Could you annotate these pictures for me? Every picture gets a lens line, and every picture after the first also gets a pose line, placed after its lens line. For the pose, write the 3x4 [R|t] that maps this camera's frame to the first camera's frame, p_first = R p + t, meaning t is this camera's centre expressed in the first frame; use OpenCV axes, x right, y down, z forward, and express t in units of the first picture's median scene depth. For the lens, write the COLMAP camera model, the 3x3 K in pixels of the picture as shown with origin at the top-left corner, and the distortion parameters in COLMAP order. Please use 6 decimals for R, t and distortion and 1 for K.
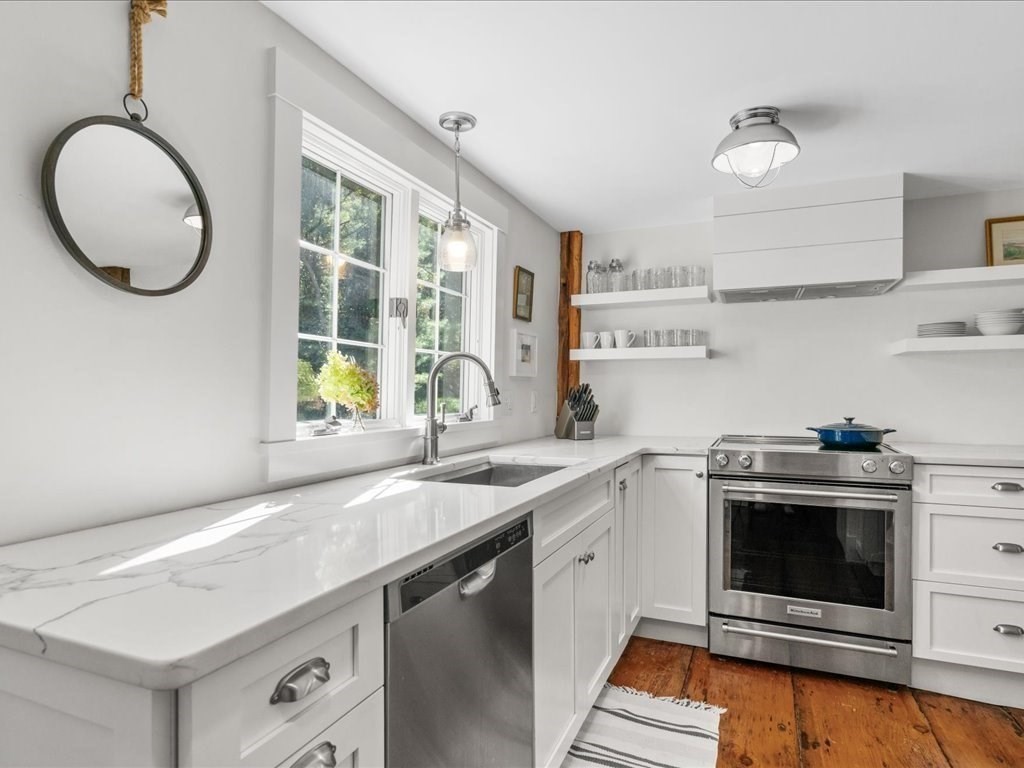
lens RADIAL K [[574.9, 0, 521.2], [0, 574.9, 395.7], [0, 0, 1]] dist [-0.002107, 0.005286]
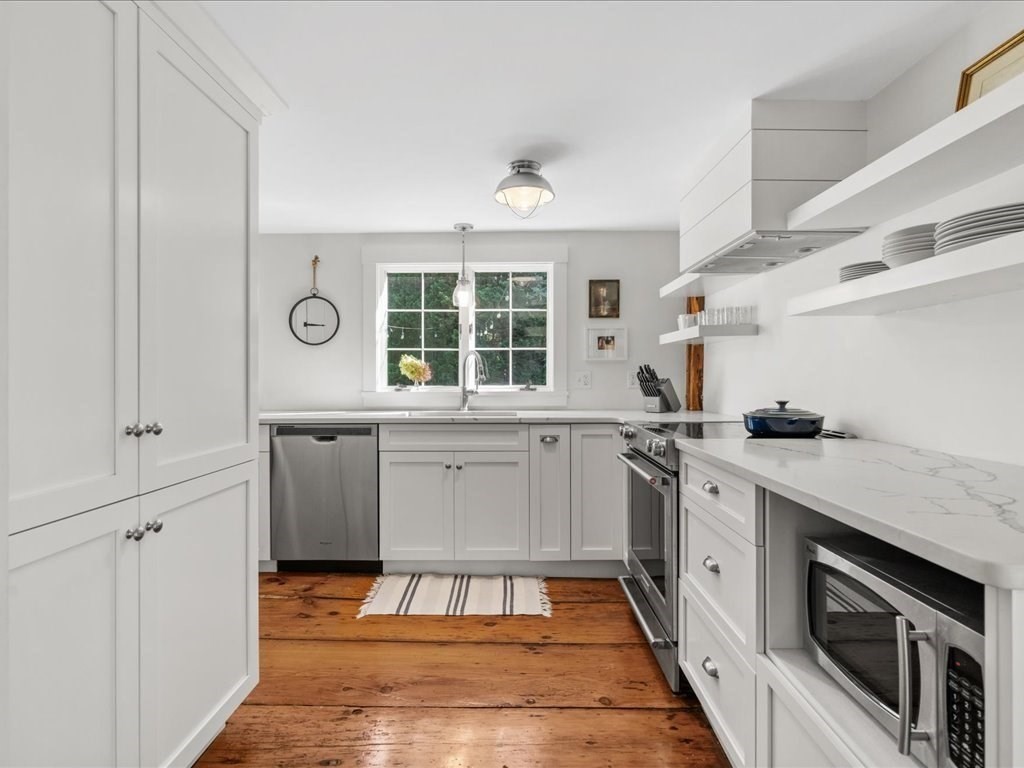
lens RADIAL K [[520.3, 0, 517.7], [0, 520.3, 376.0], [0, 0, 1]] dist [-0.003267, 0.005039]
pose [[0.389756, -0.000509, -0.920918, 1.375496], [-0.001993, 0.999997, -0.001396, 0.005525], [0.920916, 0.002380, 0.389754, 0.462691]]
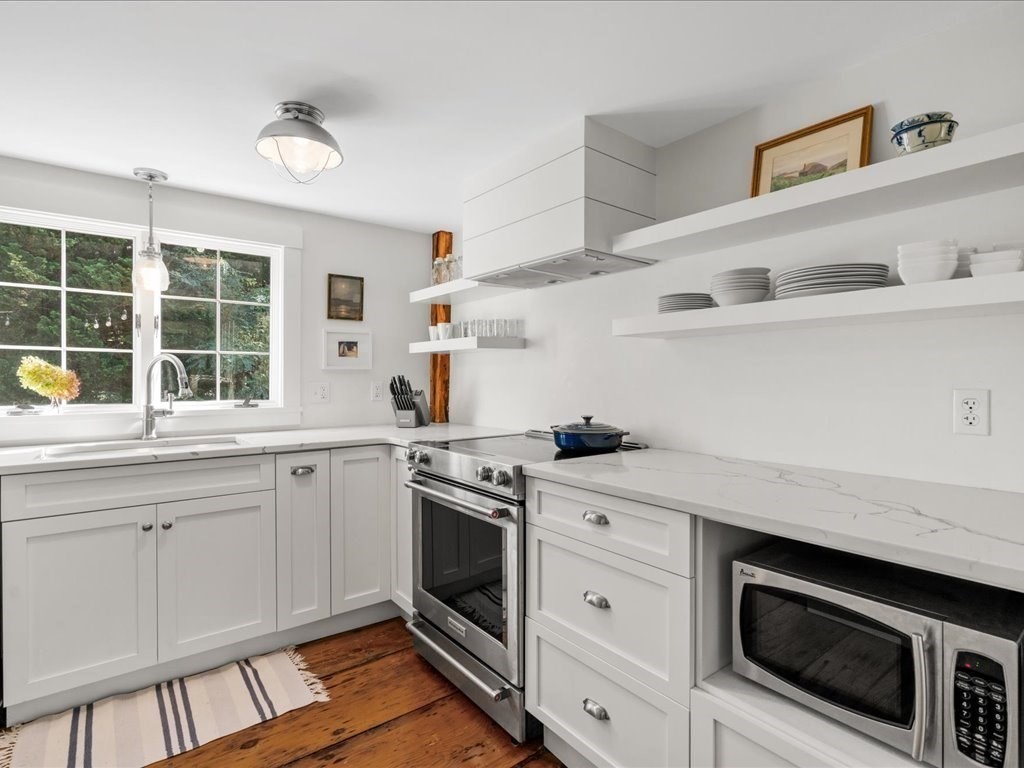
lens RADIAL K [[520.3, 0, 508.6], [0, 520.3, 380.6], [0, 0, 1]] dist [-0.003267, 0.005039]
pose [[0.868443, 0.003405, -0.495777, 1.059816], [-0.002330, 0.999993, 0.002786, -0.020144], [0.495783, -0.001264, 0.868445, 0.352204]]
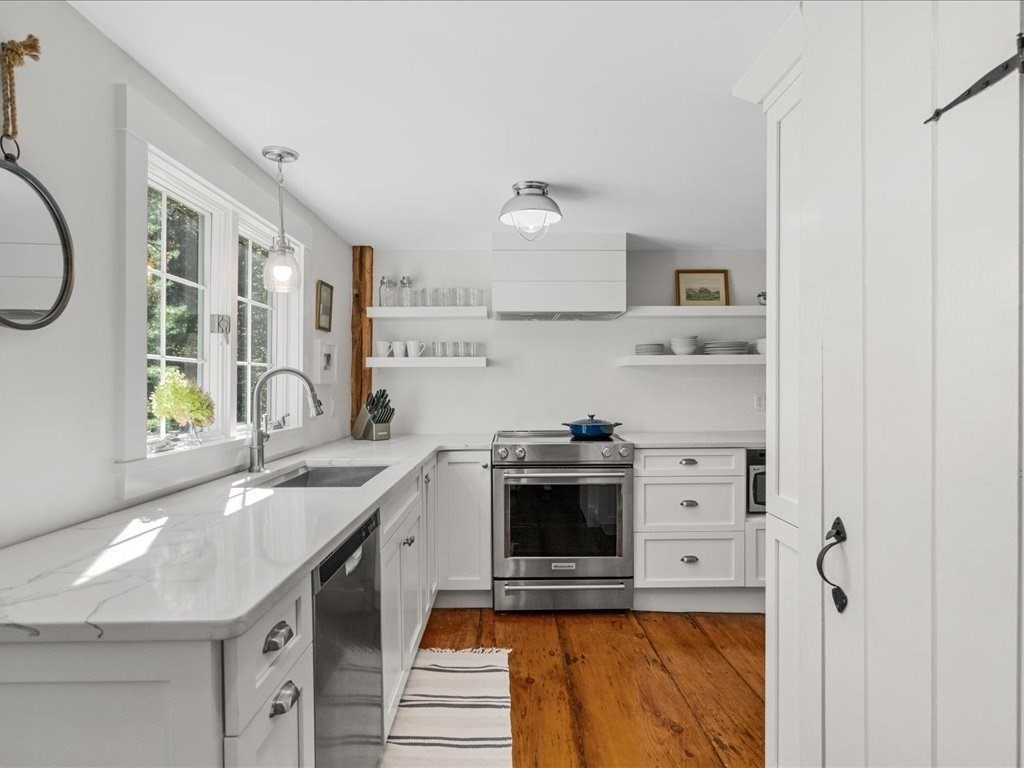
lens RADIAL K [[574.9, 0, 509.7], [0, 574.9, 397.5], [0, 0, 1]] dist [-0.002107, 0.005286]
pose [[0.921880, -0.014611, 0.387199, -0.127419], [0.008311, 0.999805, 0.017941, -0.032410], [-0.387386, -0.013321, 0.921821, -0.156832]]
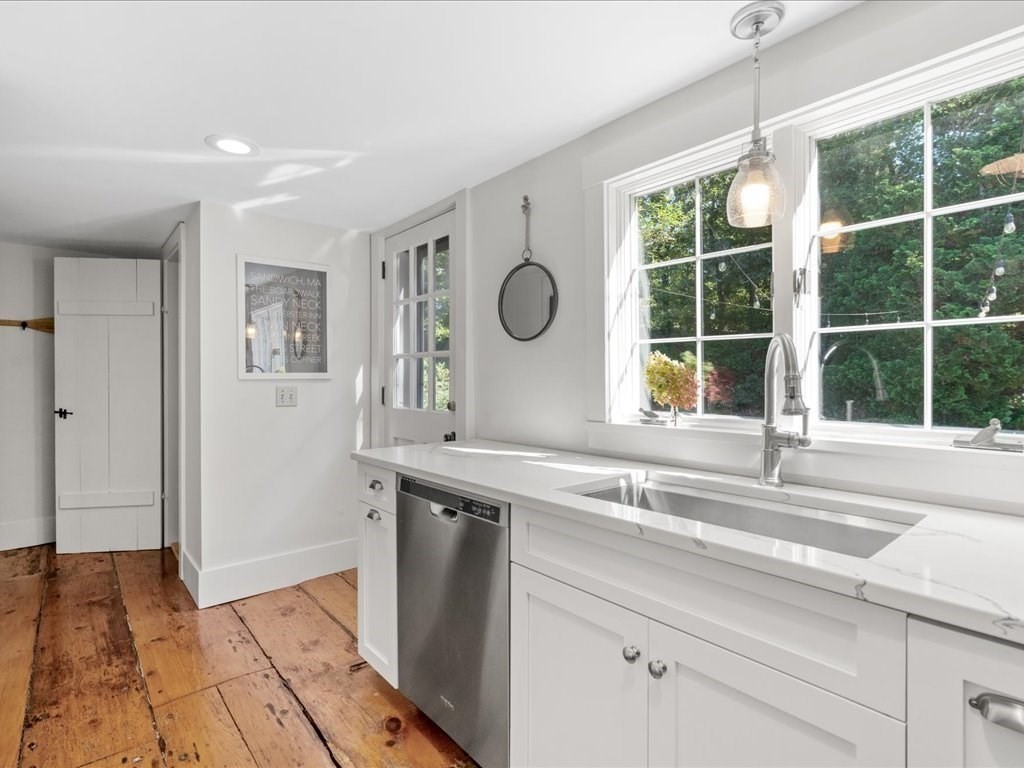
lens RADIAL K [[520.3, 0, 516.5], [0, 520.3, 379.4], [0, 0, 1]] dist [-0.003267, 0.005039]
pose [[-0.429445, 0.002207, -0.903090, 0.568132], [-0.003607, 0.999985, 0.004159, -0.021157], [0.903086, 0.005043, -0.429431, 0.921173]]
